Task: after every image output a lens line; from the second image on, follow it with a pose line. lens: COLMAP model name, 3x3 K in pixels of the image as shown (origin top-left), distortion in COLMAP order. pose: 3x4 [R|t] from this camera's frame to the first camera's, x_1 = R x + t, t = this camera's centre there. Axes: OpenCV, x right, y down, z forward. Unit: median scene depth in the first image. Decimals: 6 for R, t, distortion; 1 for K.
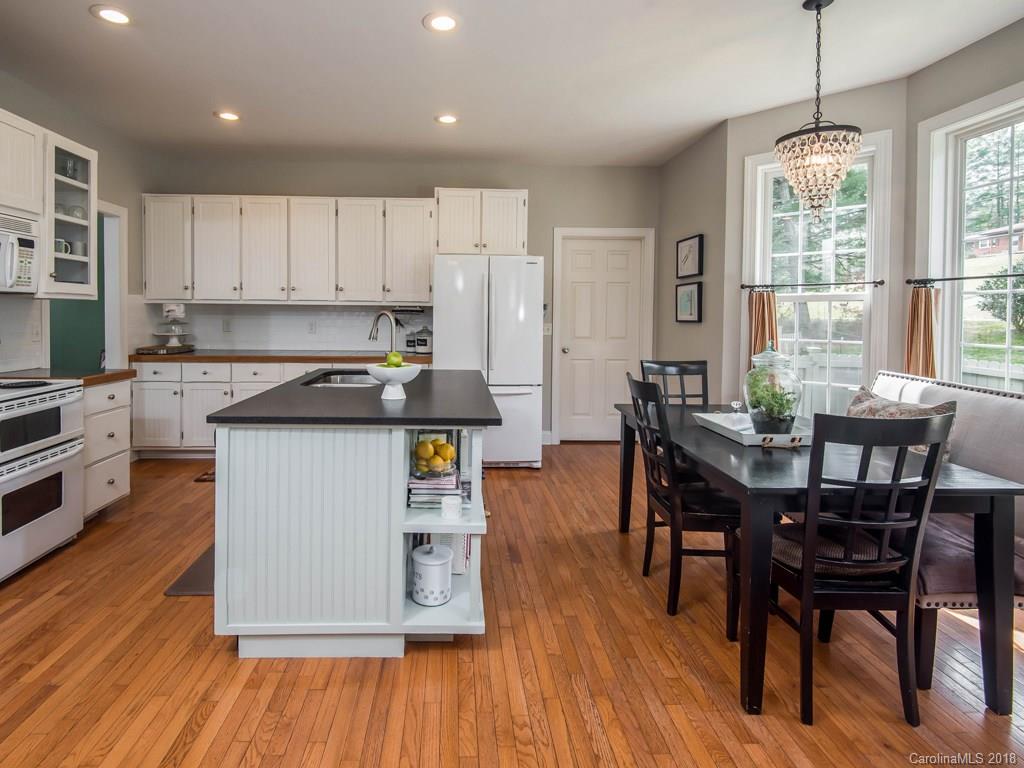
lens RADIAL K [[505.9, 0, 477.6], [0, 505.9, 316.8], [0, 0, 1]] dist [-0.002929, -0.001003]
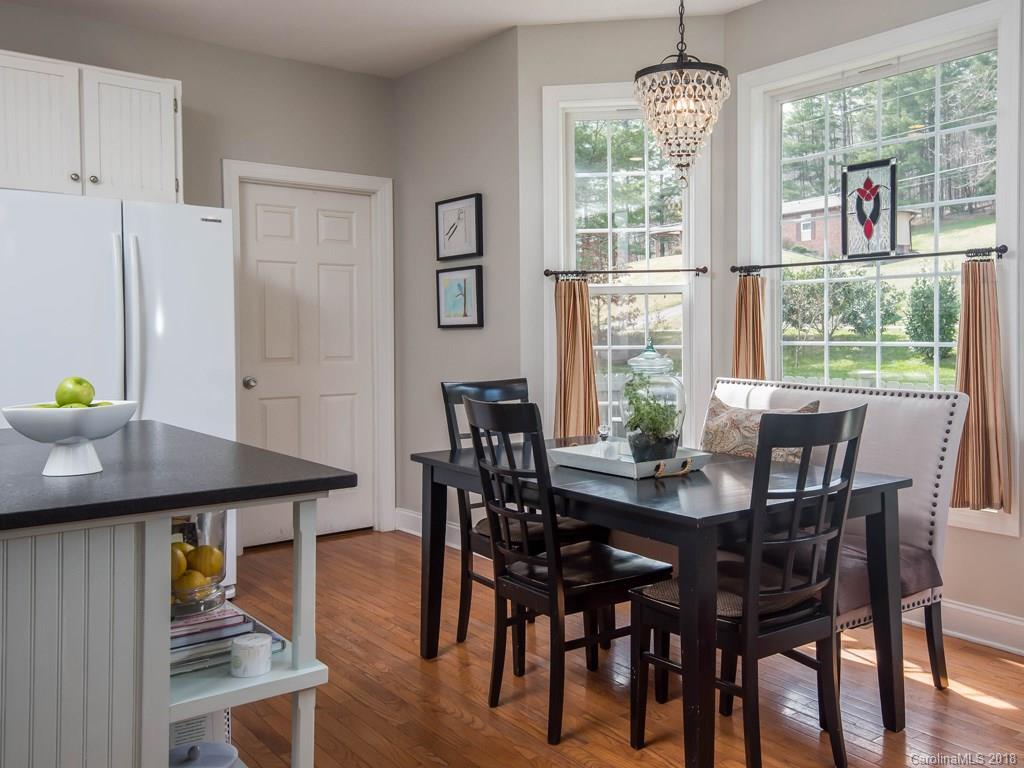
lens RADIAL K [[907.8, 0, 517.0], [0, 907.8, 345.2], [0, 0, 1]] dist [0.095298, -0.005071]
pose [[0.799227, -0.022710, 0.600600, -0.377475], [0.020803, 0.999732, 0.010120, 0.037735], [-0.600669, 0.004406, 0.799486, 0.032302]]
